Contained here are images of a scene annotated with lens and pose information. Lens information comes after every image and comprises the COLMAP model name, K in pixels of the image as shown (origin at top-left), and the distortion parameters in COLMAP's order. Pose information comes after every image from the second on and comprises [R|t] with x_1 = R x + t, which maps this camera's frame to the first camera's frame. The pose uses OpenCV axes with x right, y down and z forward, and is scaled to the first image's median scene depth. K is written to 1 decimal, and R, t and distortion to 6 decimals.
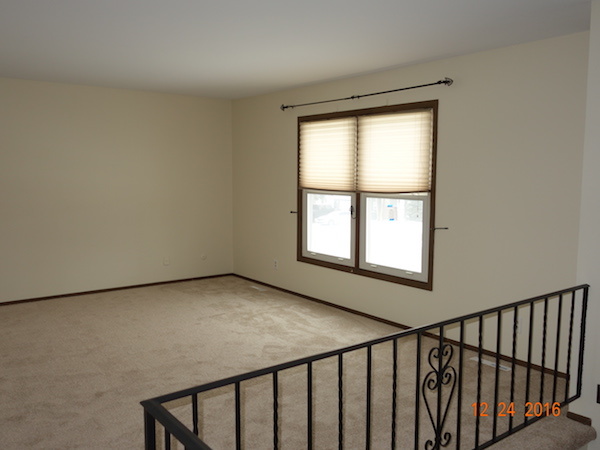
lens RADIAL K [[528.8, 0, 300.0], [0, 528.8, 225.0], [0, 0, 1]] dist [0.006074, -0.009213]
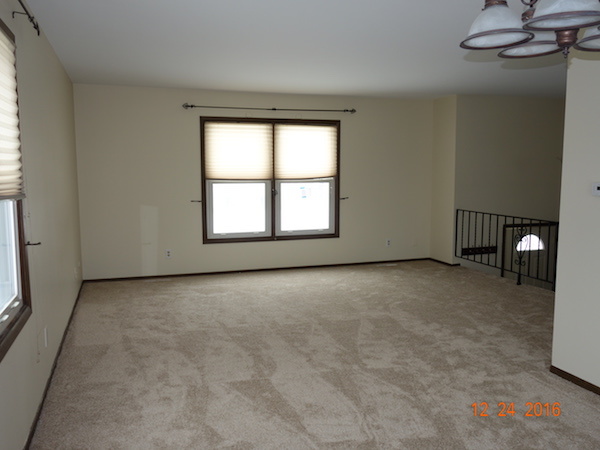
lens RADIAL K [[528.8, 0, 300.0], [0, 528.8, 225.0], [0, 0, 1]] dist [0.006074, -0.009213]
pose [[0.341555, -0.115017, 0.932798, -1.143455], [0.098709, 0.991385, 0.086098, -0.057569], [-0.934664, 0.062669, 0.349966, 0.475704]]
